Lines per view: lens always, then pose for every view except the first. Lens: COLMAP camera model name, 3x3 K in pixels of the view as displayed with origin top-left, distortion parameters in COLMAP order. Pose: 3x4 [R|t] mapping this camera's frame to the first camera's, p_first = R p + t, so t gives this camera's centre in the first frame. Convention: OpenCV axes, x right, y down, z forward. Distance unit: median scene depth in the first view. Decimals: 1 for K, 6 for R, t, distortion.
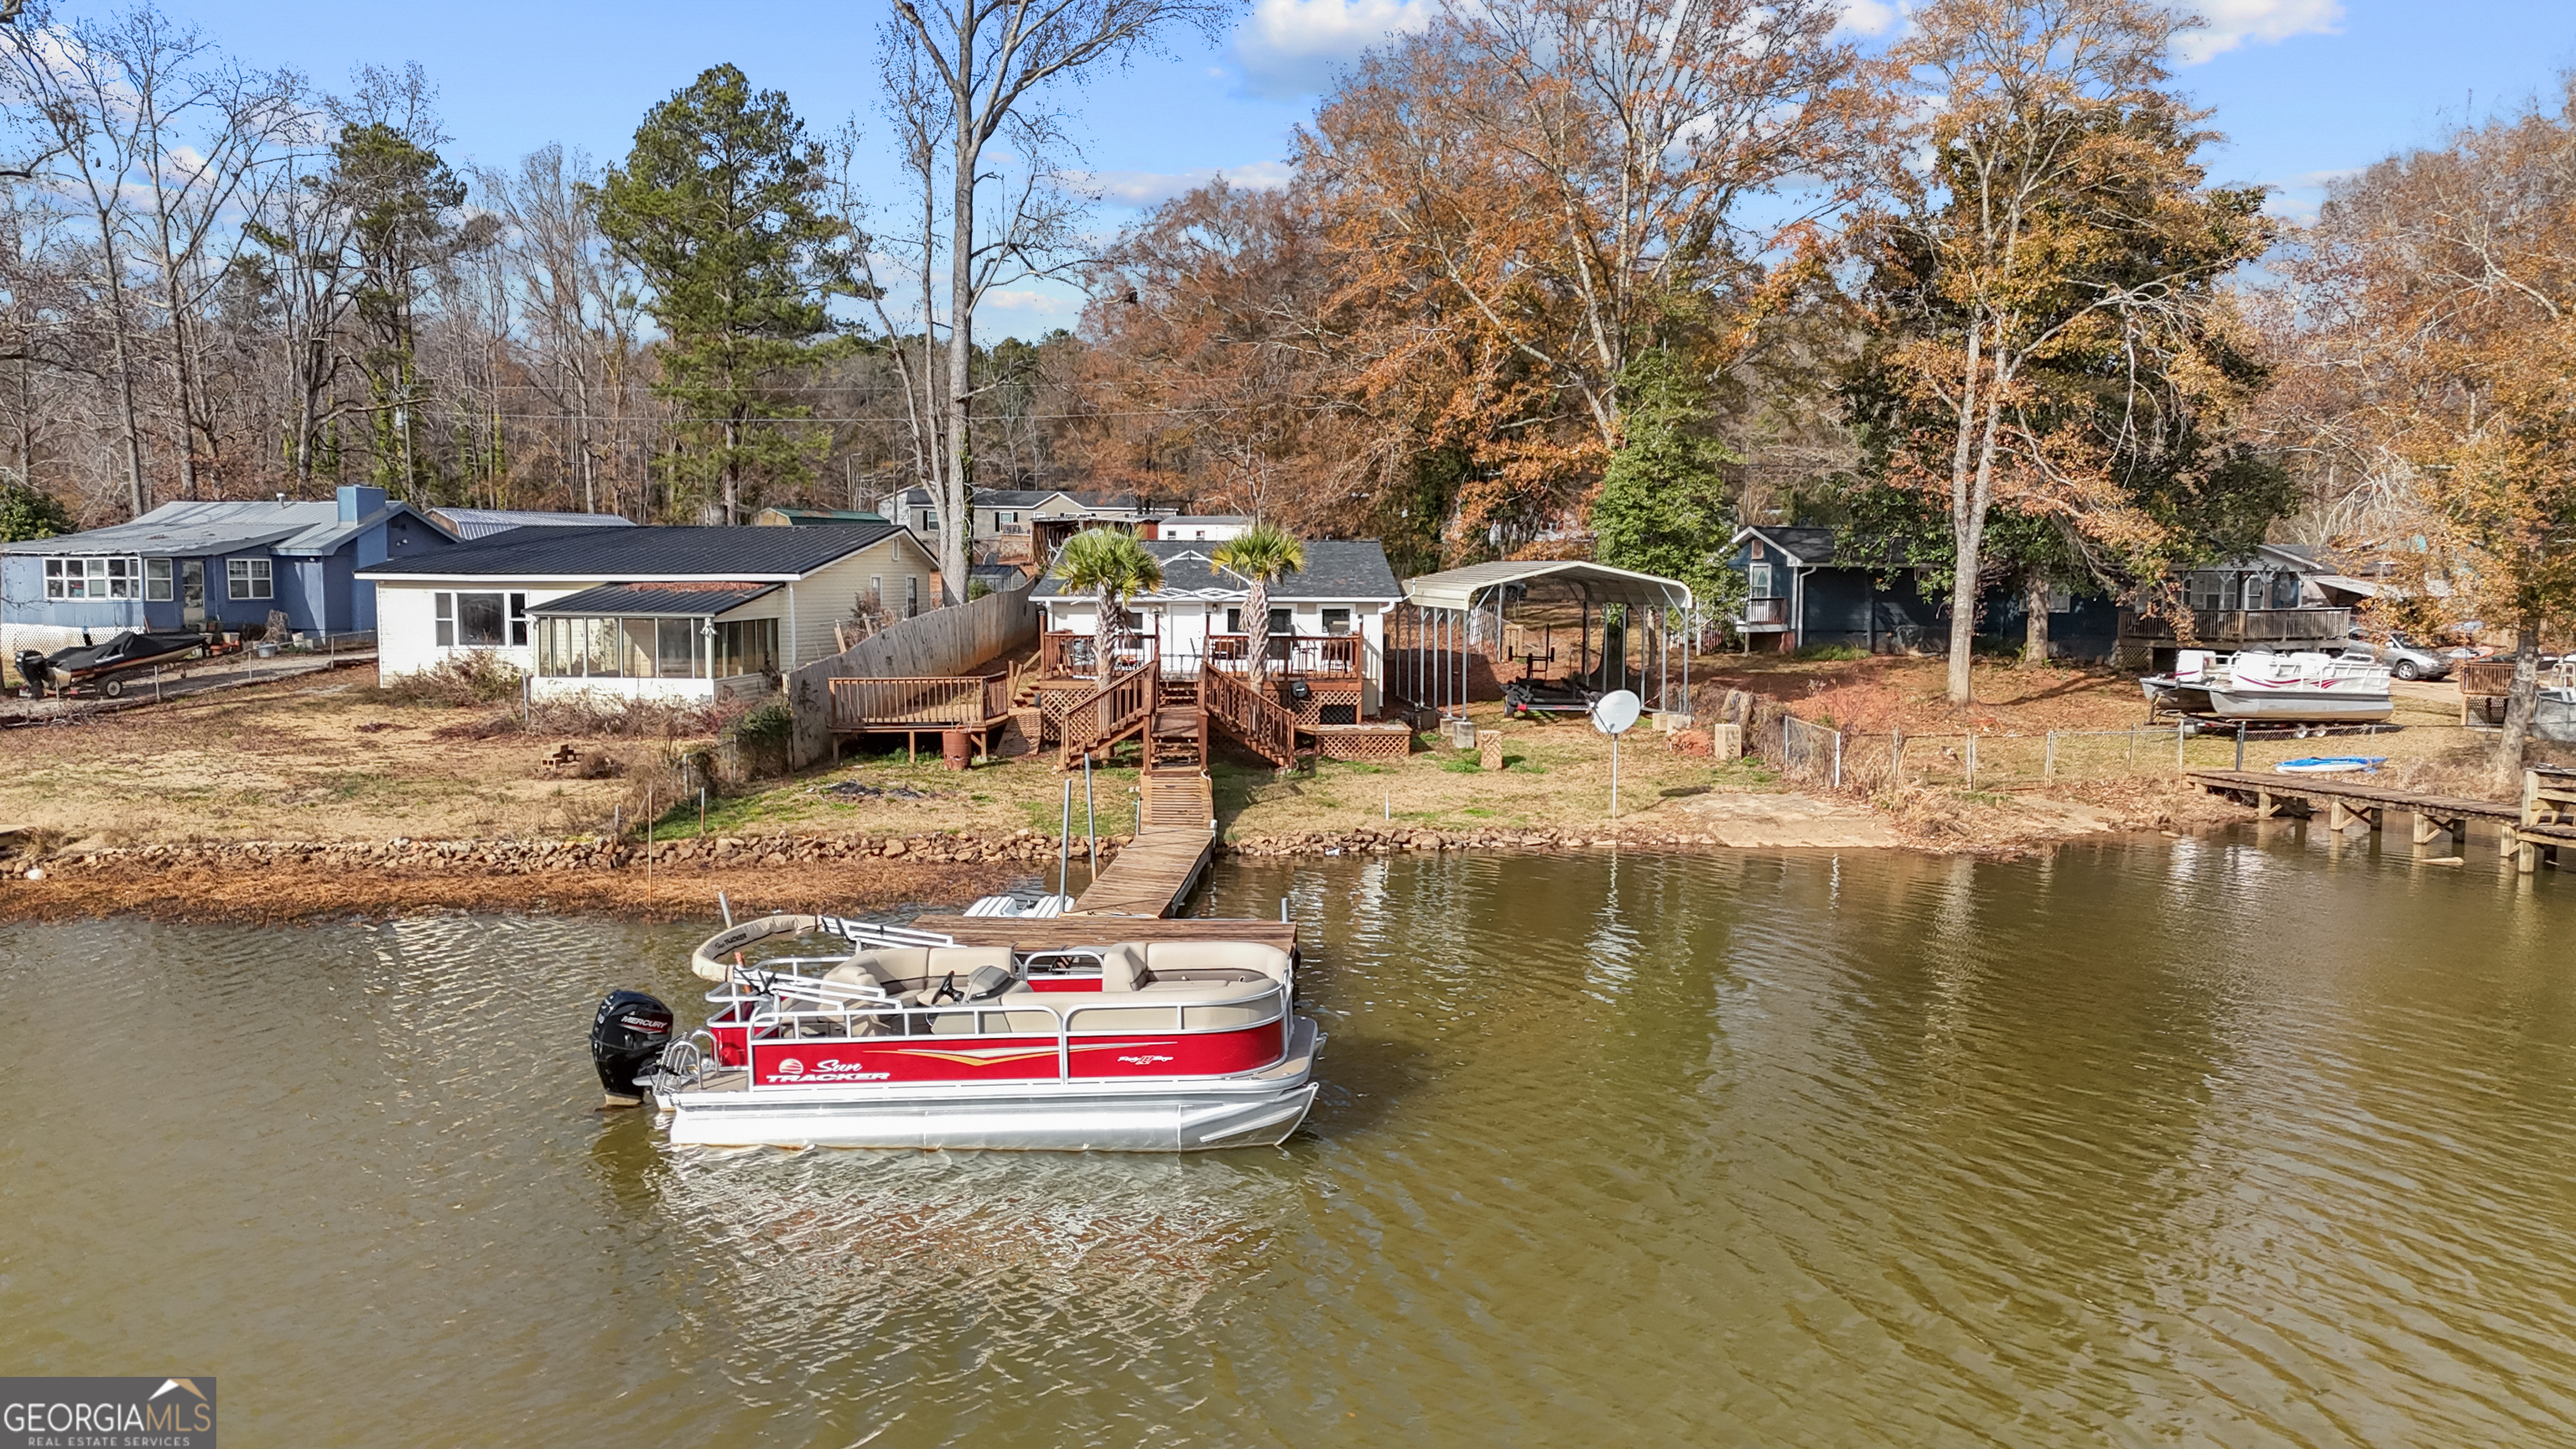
lens RADIAL K [[1880.1, 0, 1288.0], [0, 1880.1, 724.5], [0, 0, 1]] dist [0.092876, -0.089448]
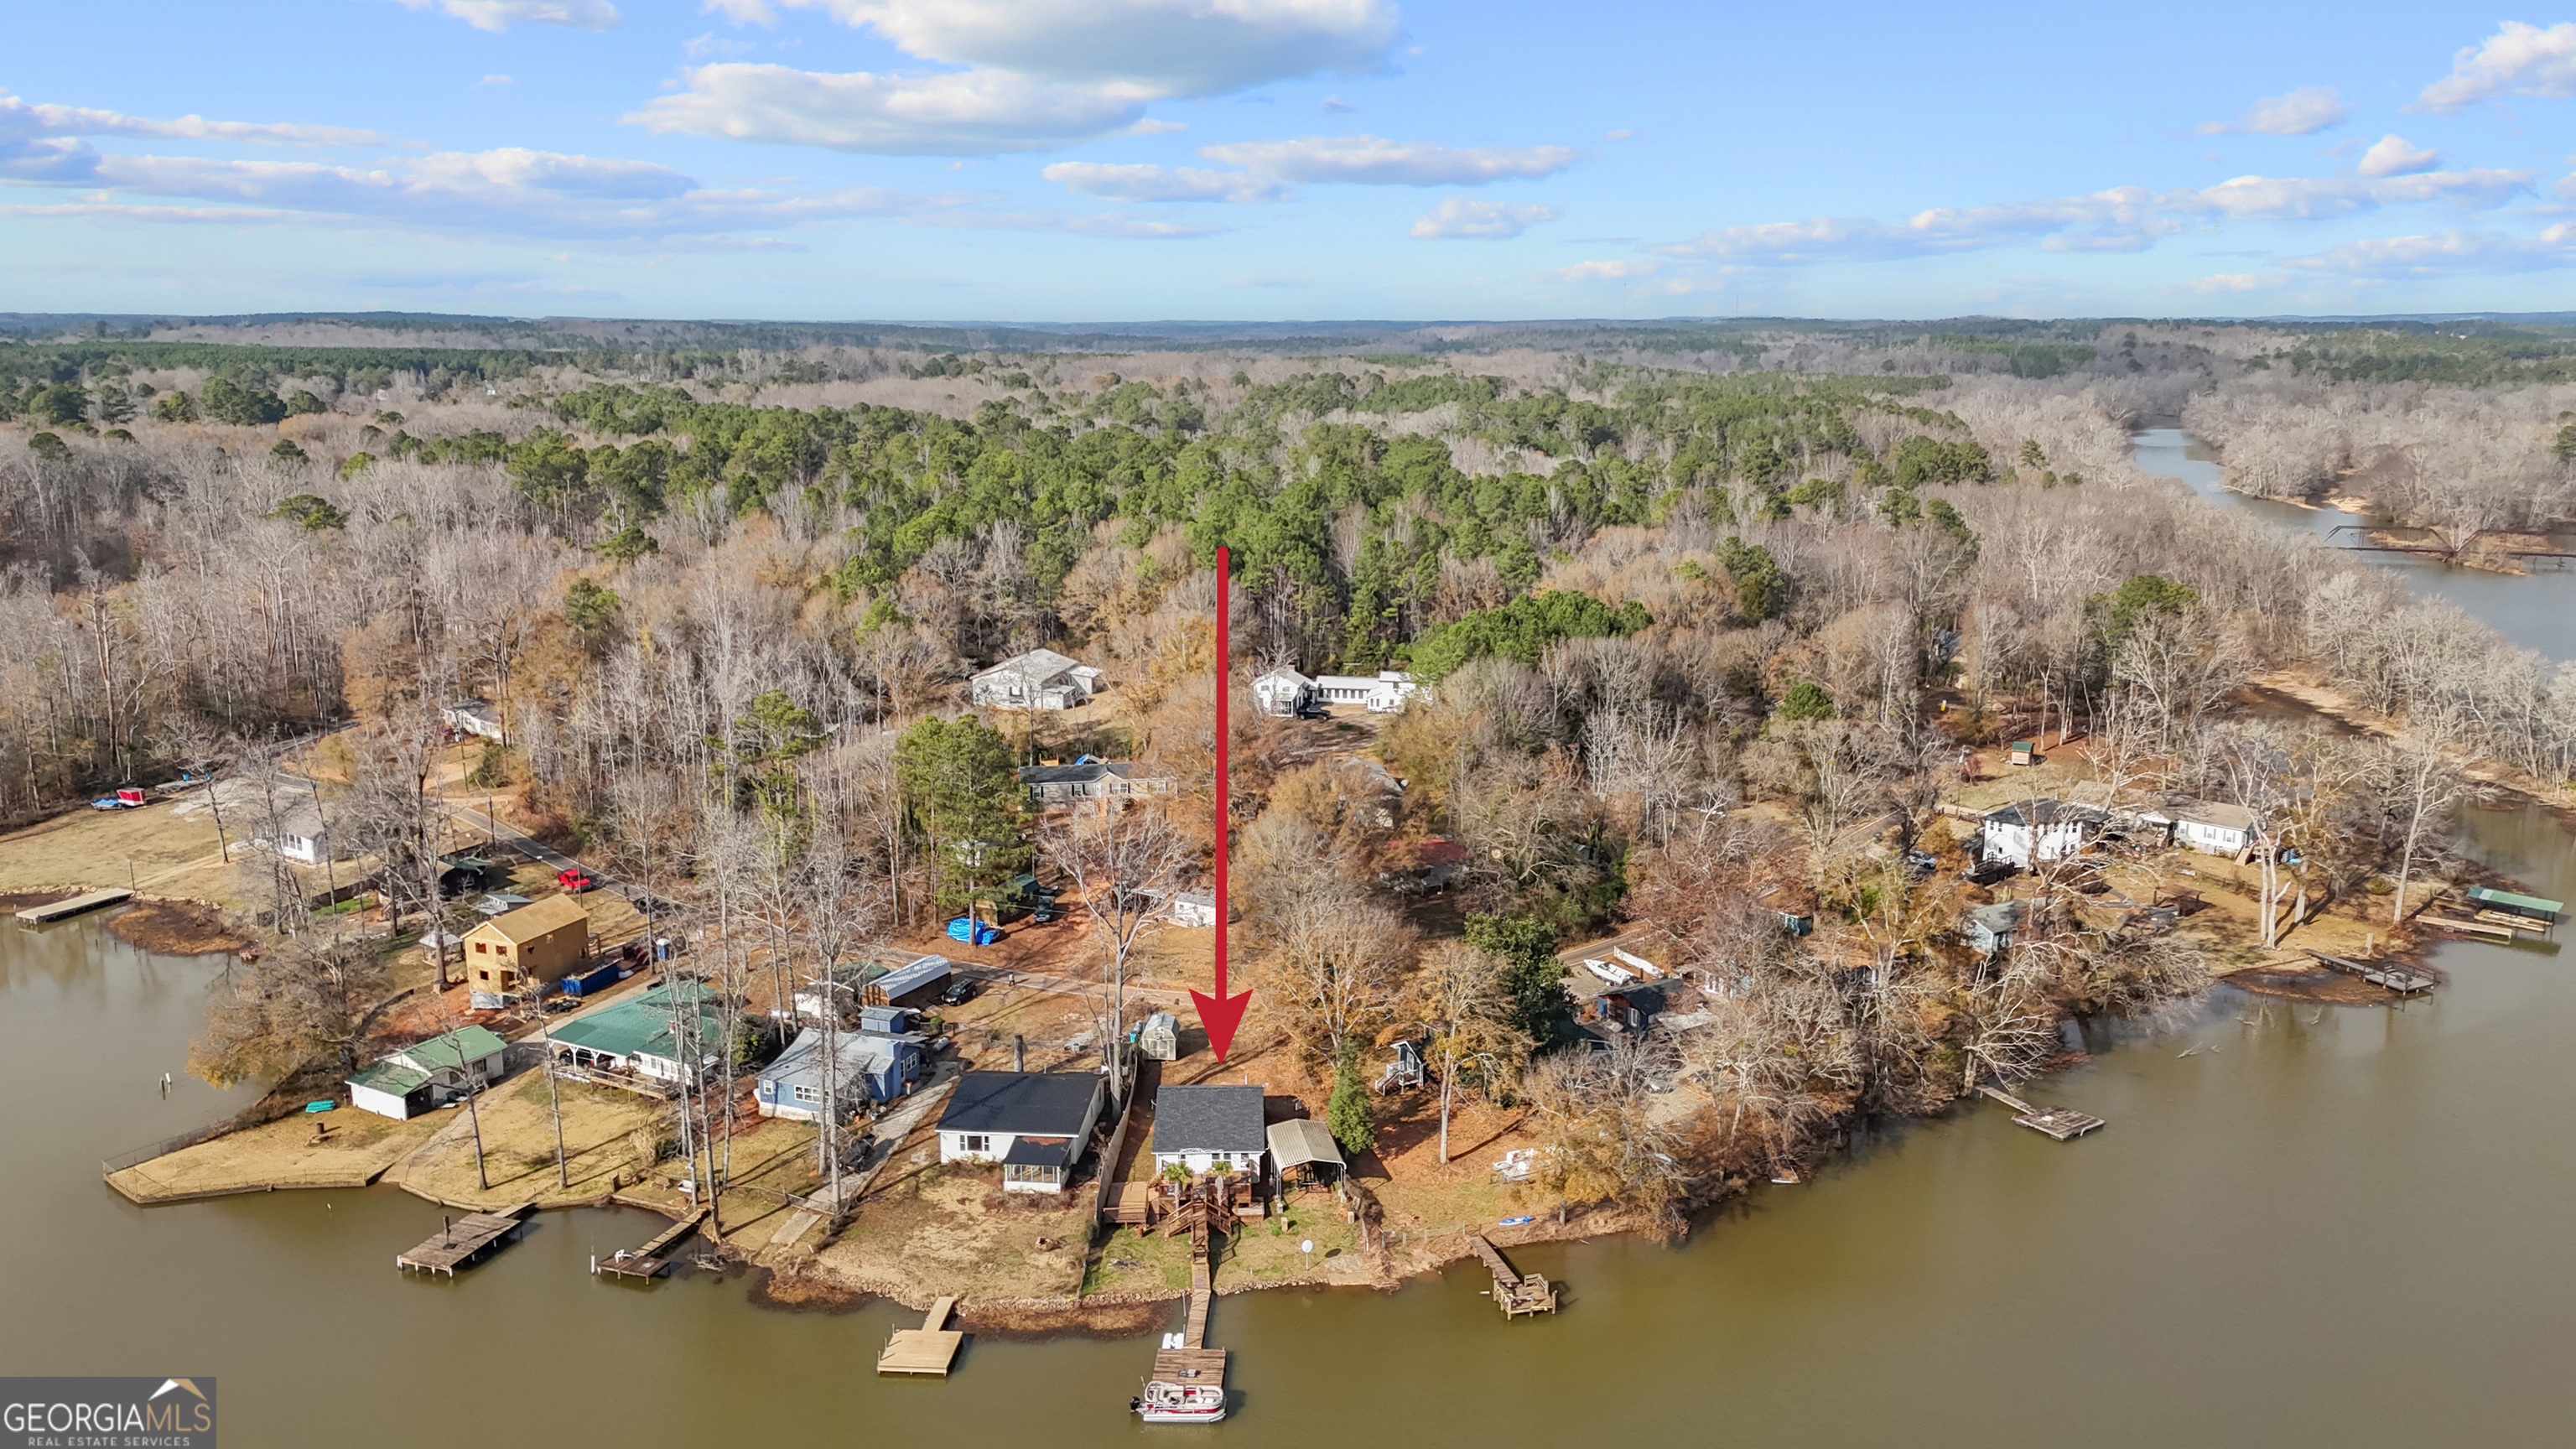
lens RADIAL K [[1880.1, 0, 1288.0], [0, 1880.1, 724.5], [0, 0, 1]] dist [0.092876, -0.089448]
pose [[0.999914, -0.011558, 0.006255, 0.091131], [0.010654, 0.991576, 0.129091, -1.261663], [-0.007695, -0.129013, 0.991613, -2.232486]]
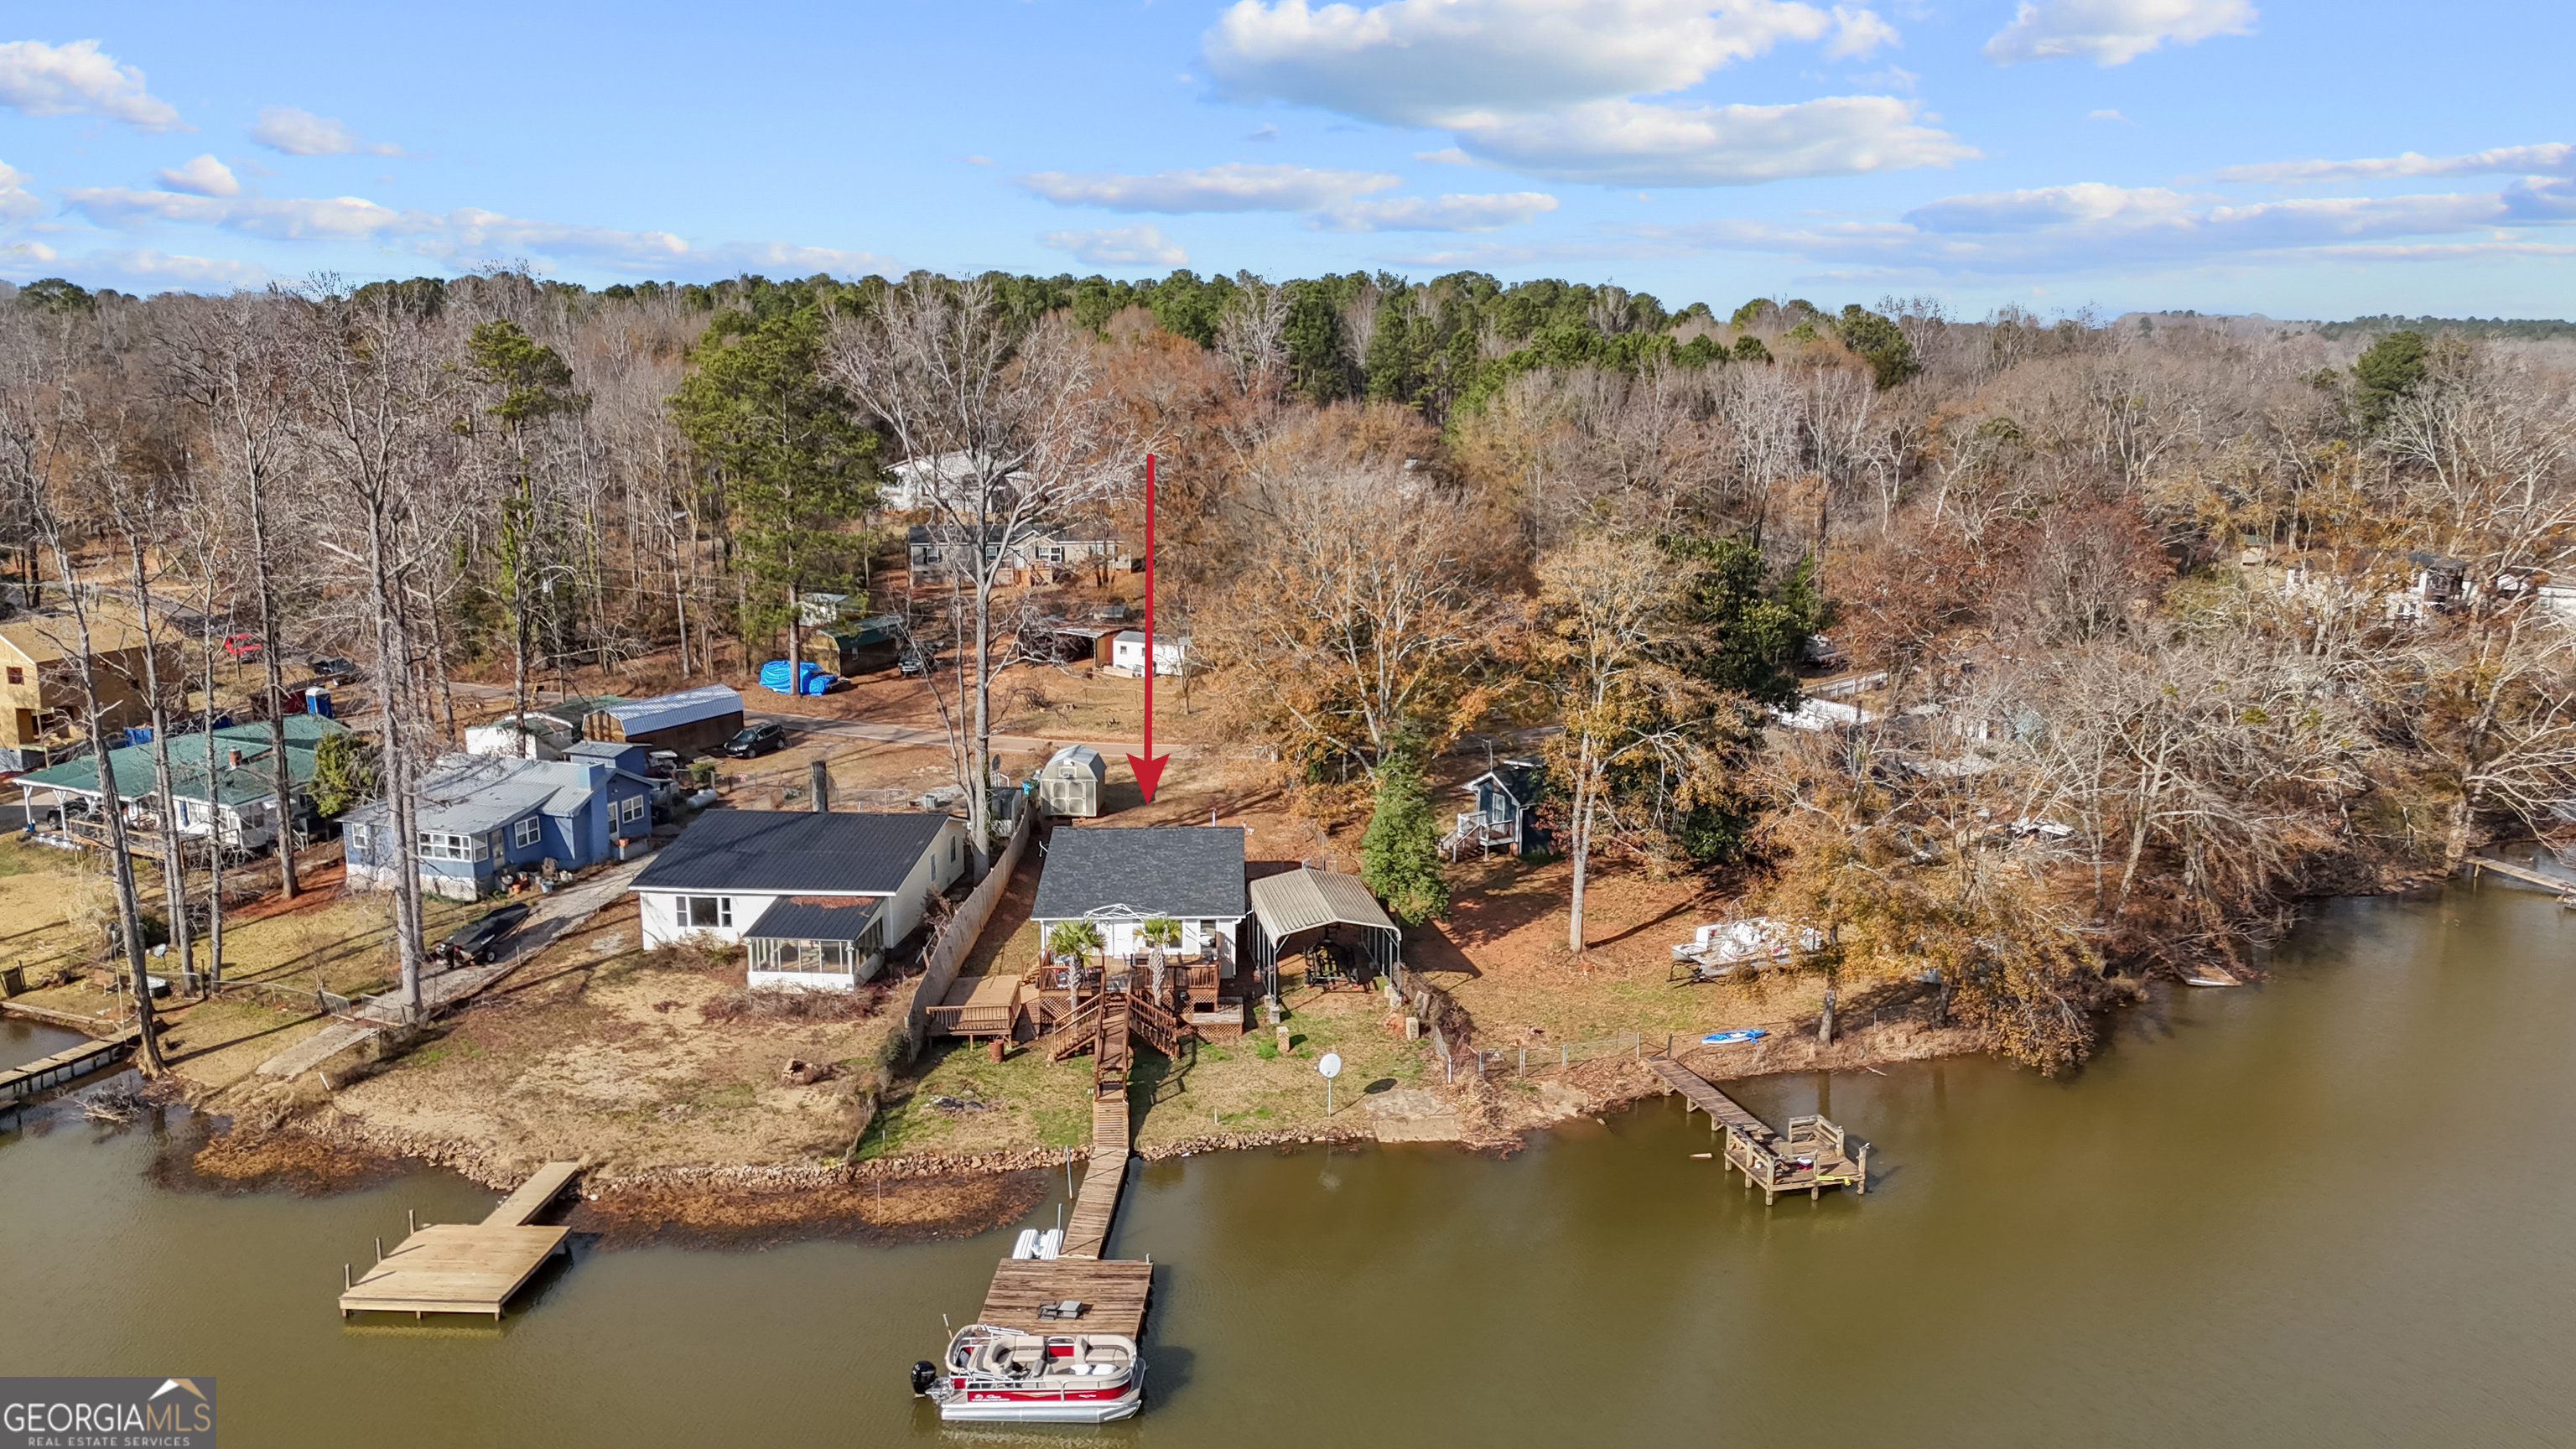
lens RADIAL K [[1880.1, 0, 1288.0], [0, 1880.1, 724.5], [0, 0, 1]] dist [0.092876, -0.089448]
pose [[0.999886, -0.010870, 0.010453, 0.085775], [0.009535, 0.992698, 0.120245, -0.461444], [-0.011683, -0.120131, 0.992689, -0.724159]]
